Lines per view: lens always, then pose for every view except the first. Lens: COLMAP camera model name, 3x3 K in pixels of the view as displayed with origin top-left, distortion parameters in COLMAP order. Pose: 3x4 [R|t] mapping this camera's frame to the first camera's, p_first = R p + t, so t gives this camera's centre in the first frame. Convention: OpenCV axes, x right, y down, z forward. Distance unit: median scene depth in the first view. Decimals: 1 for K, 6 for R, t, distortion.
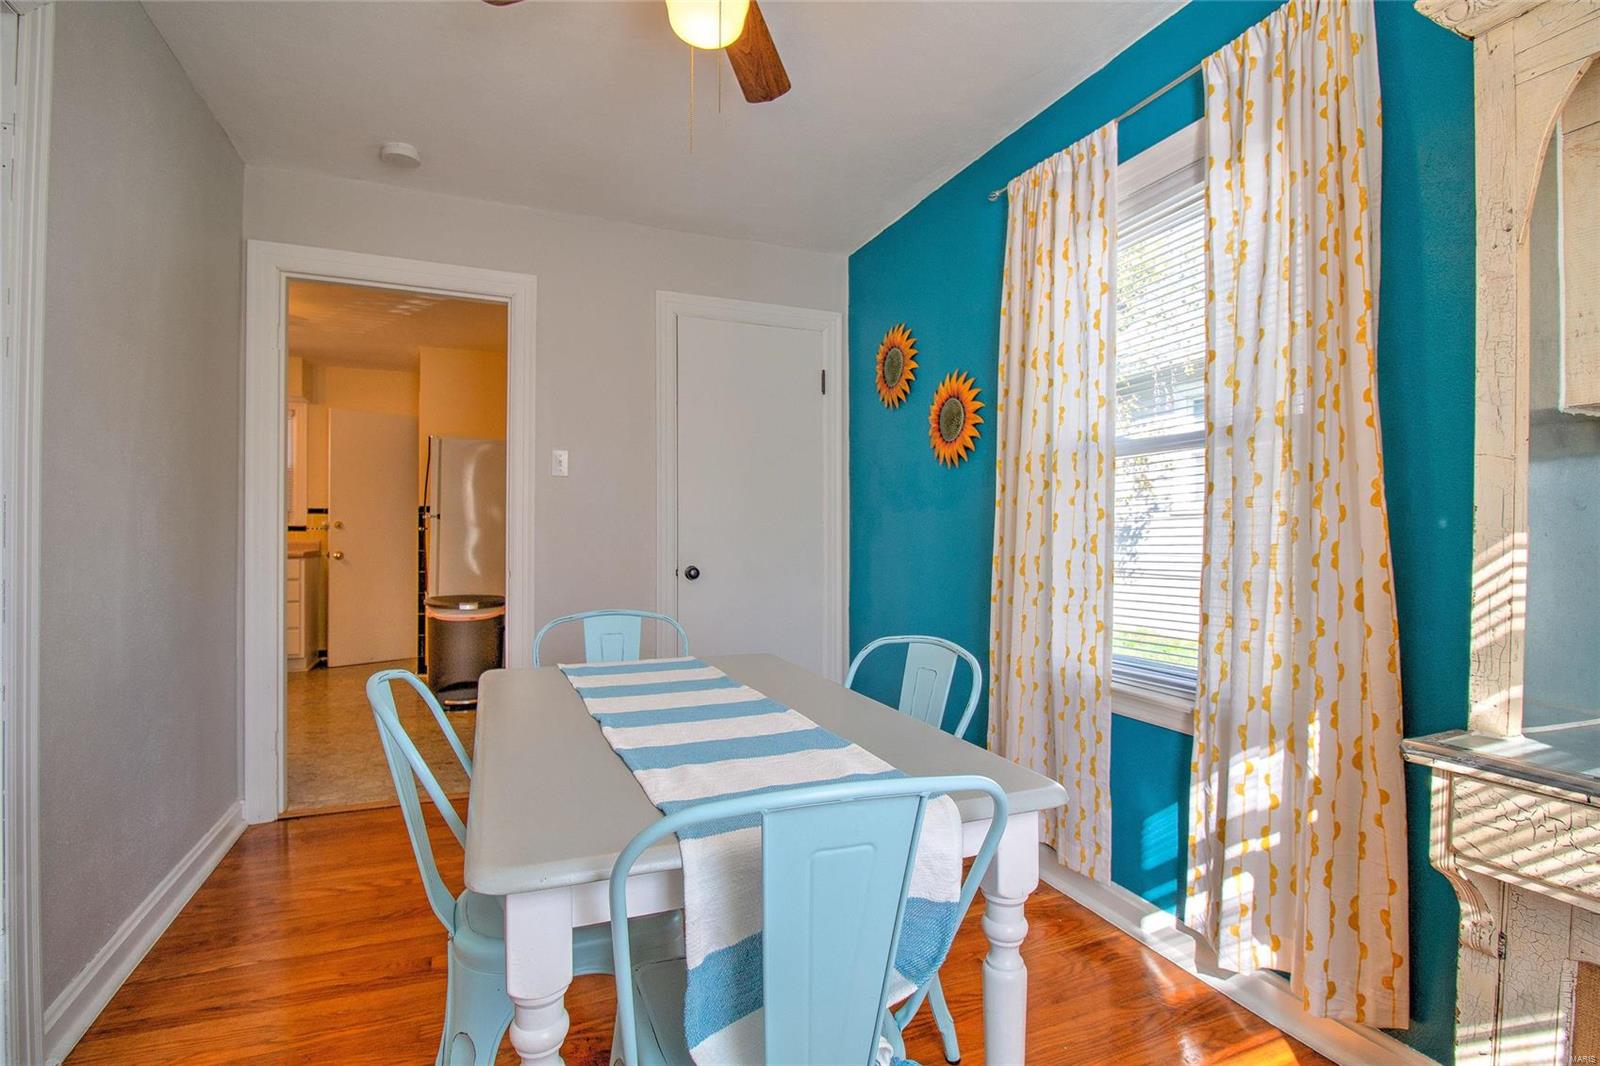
lens RADIAL K [[758.1, 0, 799.2], [0, 758.1, 537.2], [0, 0, 1]] dist [-0.002731, -0.010243]
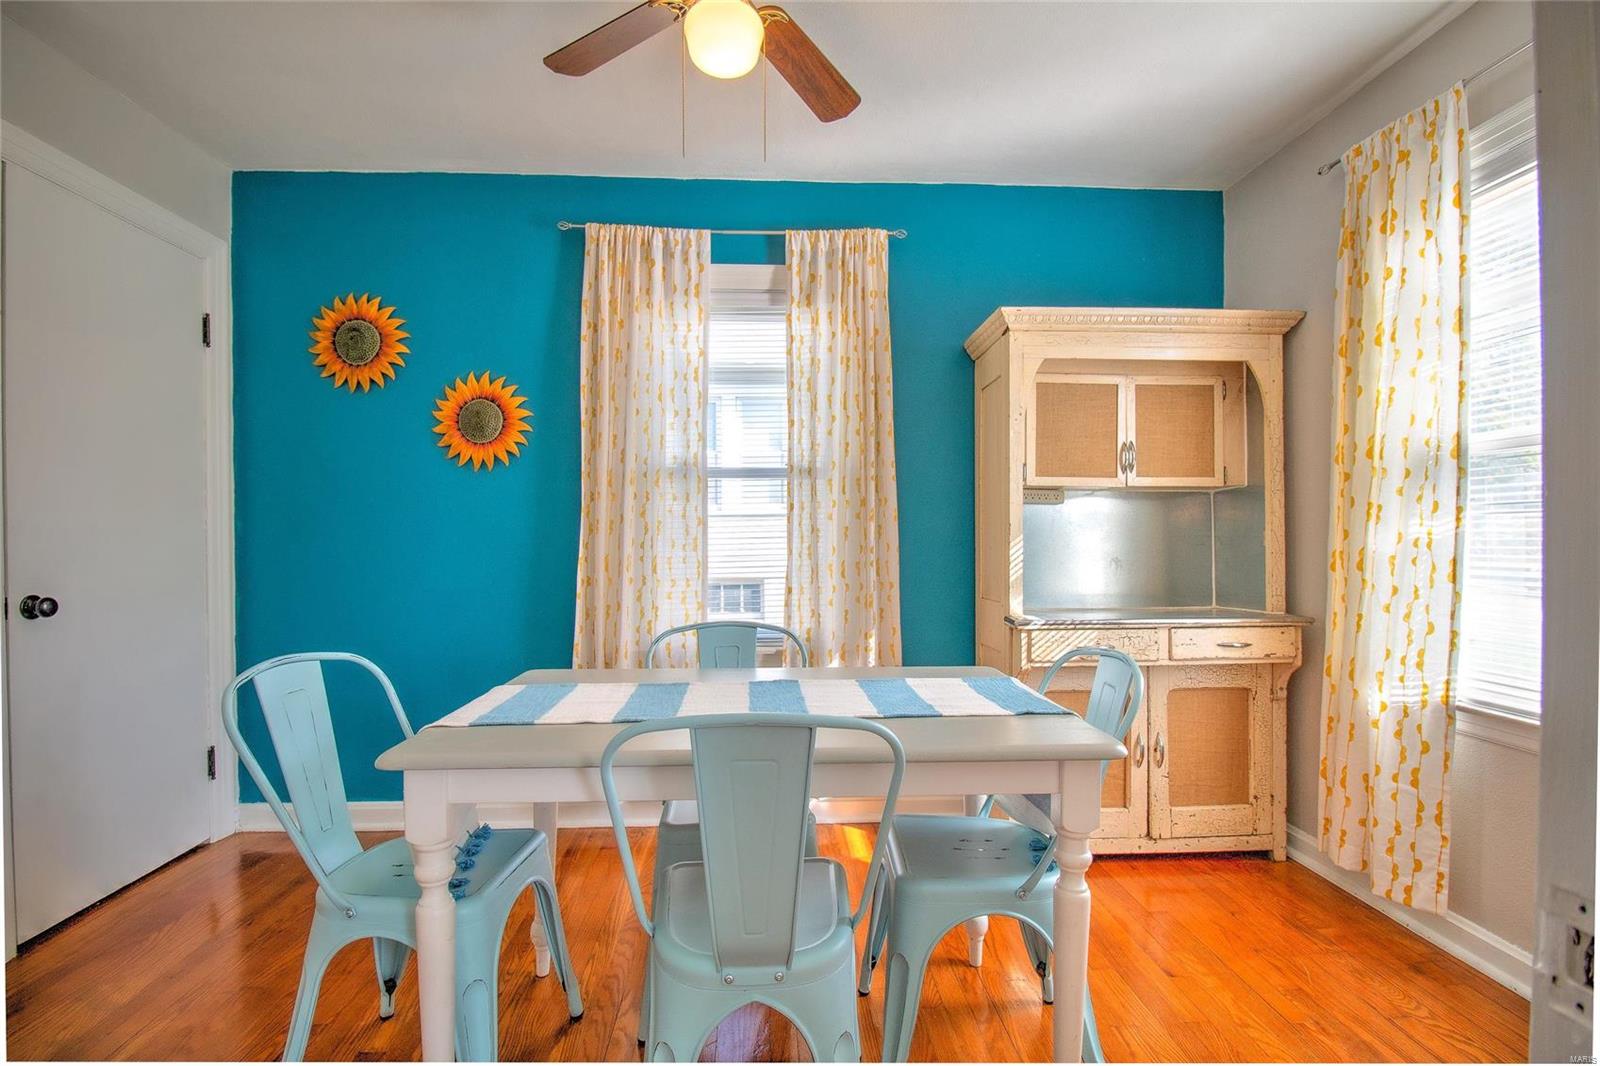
lens RADIAL K [[758.1, 0, 805.1], [0, 758.1, 539.6], [0, 0, 1]] dist [-0.002731, -0.010243]
pose [[0.337096, -0.006401, 0.941449, -0.771904], [0.010849, 0.999937, 0.002915, -0.000795], [-0.941408, 0.009231, 0.337144, 0.372583]]
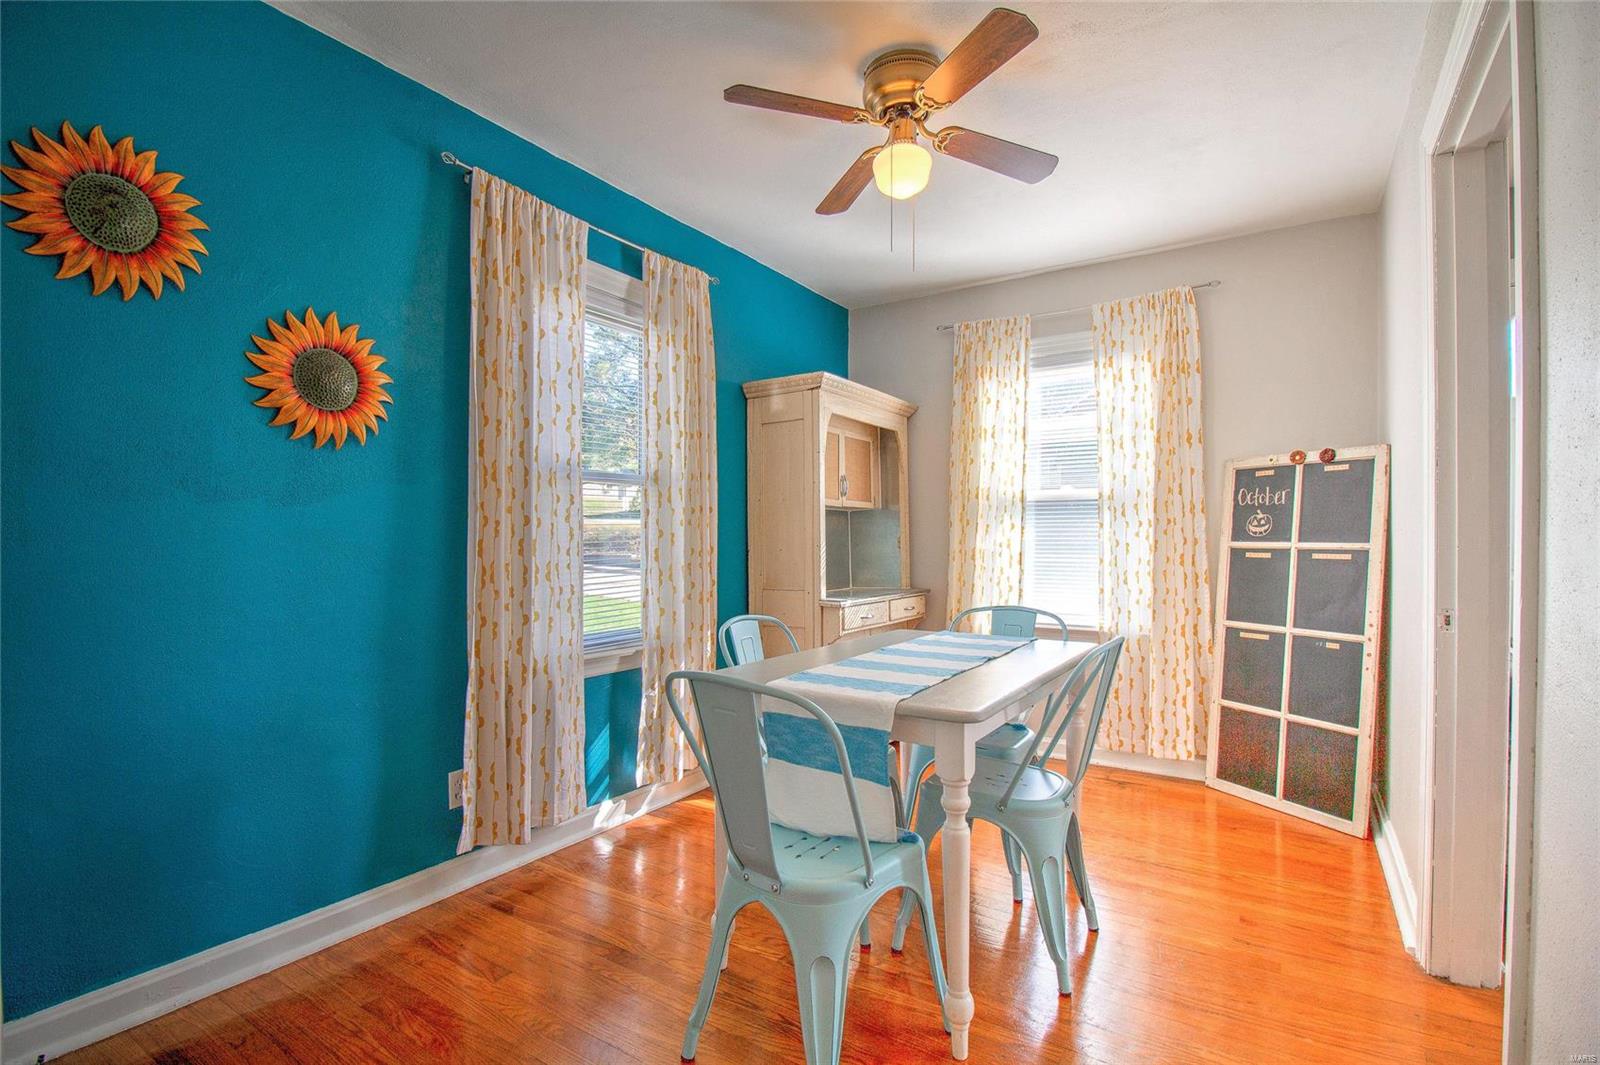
lens RADIAL K [[758.1, 0, 809.8], [0, 758.1, 544.8], [0, 0, 1]] dist [-0.002731, -0.010243]
pose [[-0.578612, -0.013050, 0.815499, -0.843253], [0.001647, 0.999851, 0.017169, -0.017848], [-0.815602, 0.011277, -0.578504, 1.391832]]
